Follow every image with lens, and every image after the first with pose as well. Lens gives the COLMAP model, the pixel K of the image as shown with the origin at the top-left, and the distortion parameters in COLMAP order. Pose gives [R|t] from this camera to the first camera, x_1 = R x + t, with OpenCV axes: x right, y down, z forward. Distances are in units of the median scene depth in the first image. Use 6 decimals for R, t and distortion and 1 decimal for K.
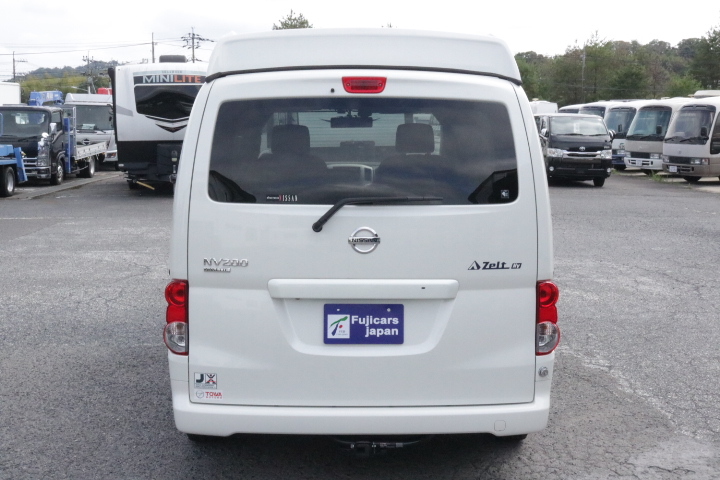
lens RADIAL K [[976.2, 0, 360.0], [0, 976.2, 240.0], [0, 0, 1]] dist [-0.014109, -0.022868]
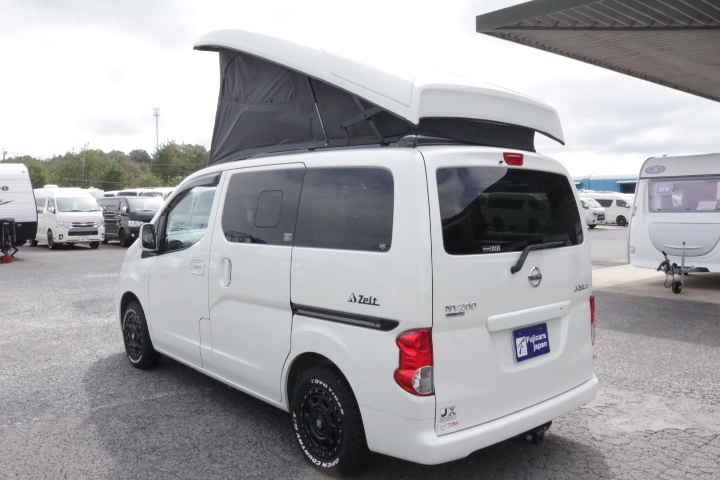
lens RADIAL K [[641.6, 0, 360.0], [0, 641.6, 240.0], [0, 0, 1]] dist [-0.085043, 0.001597]
pose [[0.767185, -0.047921, 0.639633, -0.702408], [0.089337, 0.995469, -0.032571, -0.041247], [-0.635174, 0.082131, 0.767990, 0.485352]]
